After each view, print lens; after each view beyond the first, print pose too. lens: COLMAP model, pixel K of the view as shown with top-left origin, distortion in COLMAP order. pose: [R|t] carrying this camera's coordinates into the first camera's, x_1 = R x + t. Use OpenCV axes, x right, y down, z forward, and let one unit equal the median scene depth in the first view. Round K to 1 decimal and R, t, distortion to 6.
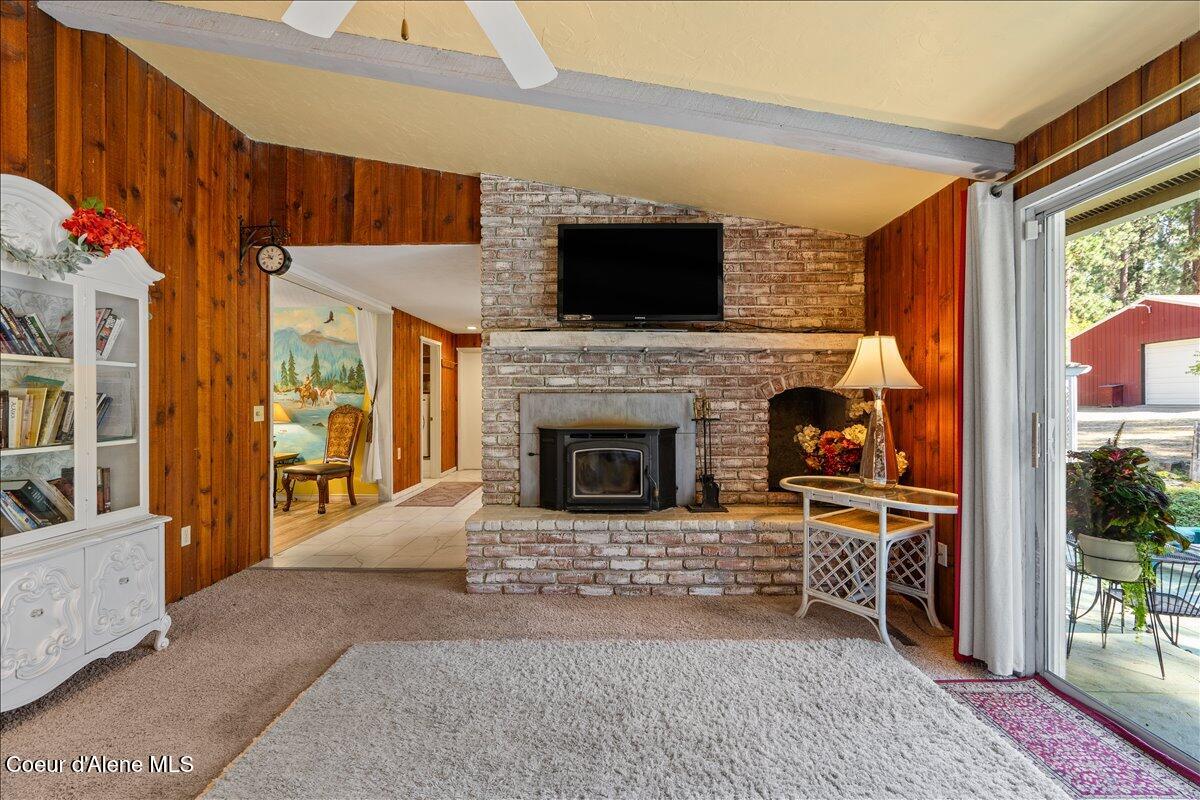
lens RADIAL K [[544.9, 0, 604.6], [0, 544.9, 398.9], [0, 0, 1]] dist [-0.010921, 0.004955]
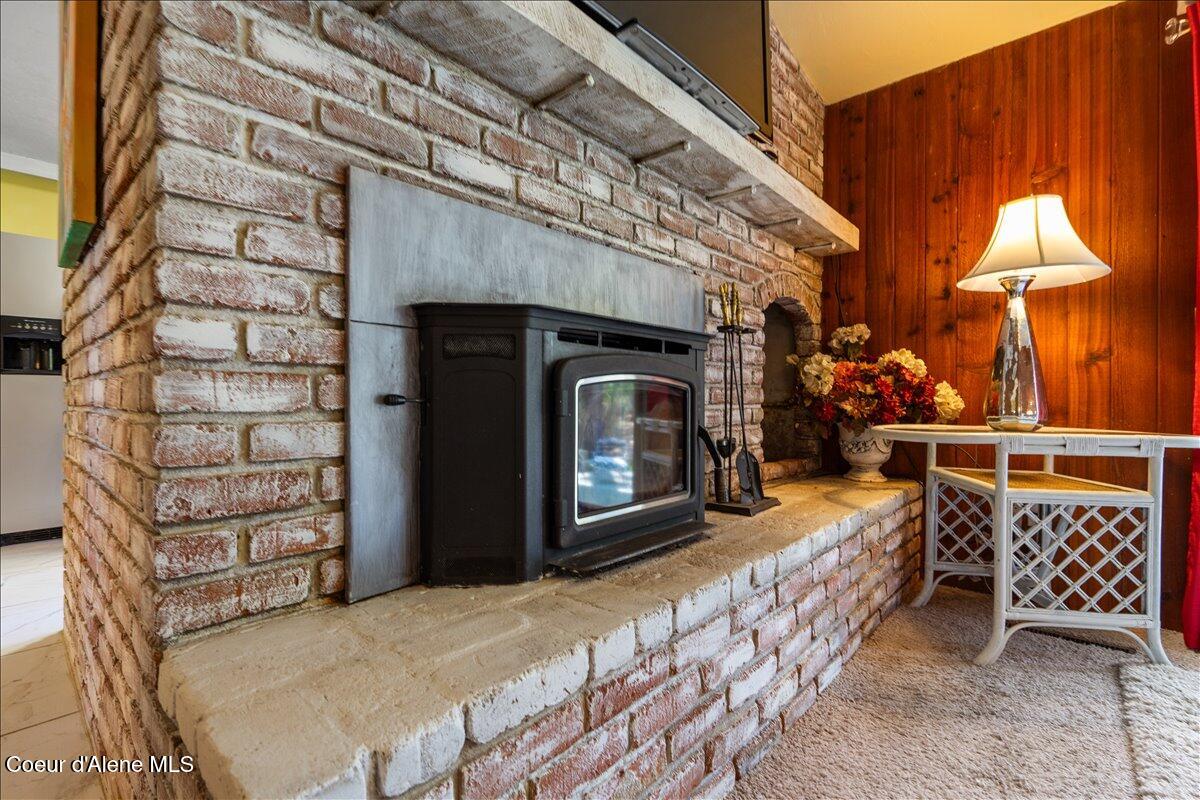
lens RADIAL K [[544.9, 0, 599.9], [0, 544.9, 397.4], [0, 0, 1]] dist [-0.010921, 0.004955]
pose [[0.664310, 0.004882, 0.747441, -0.272806], [-0.008814, 0.999960, 0.001302, 0.100296], [-0.747405, -0.007453, 0.664327, 0.748085]]
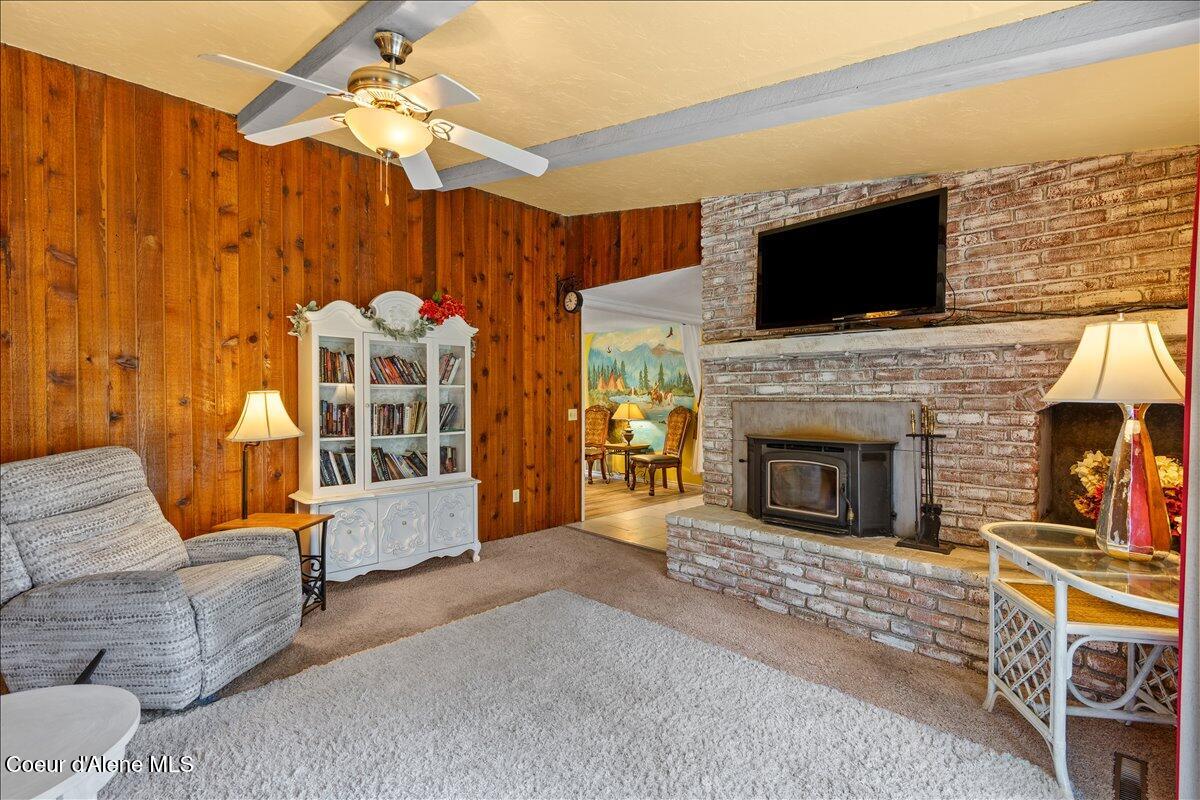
lens RADIAL K [[544.9, 0, 600.5], [0, 544.9, 400.0], [0, 0, 1]] dist [-0.010921, 0.004955]
pose [[0.704114, 0.004006, -0.710076, 0.411925], [0.003700, 0.999950, 0.009310, -0.023769], [0.710078, -0.009183, 0.704064, 0.087984]]
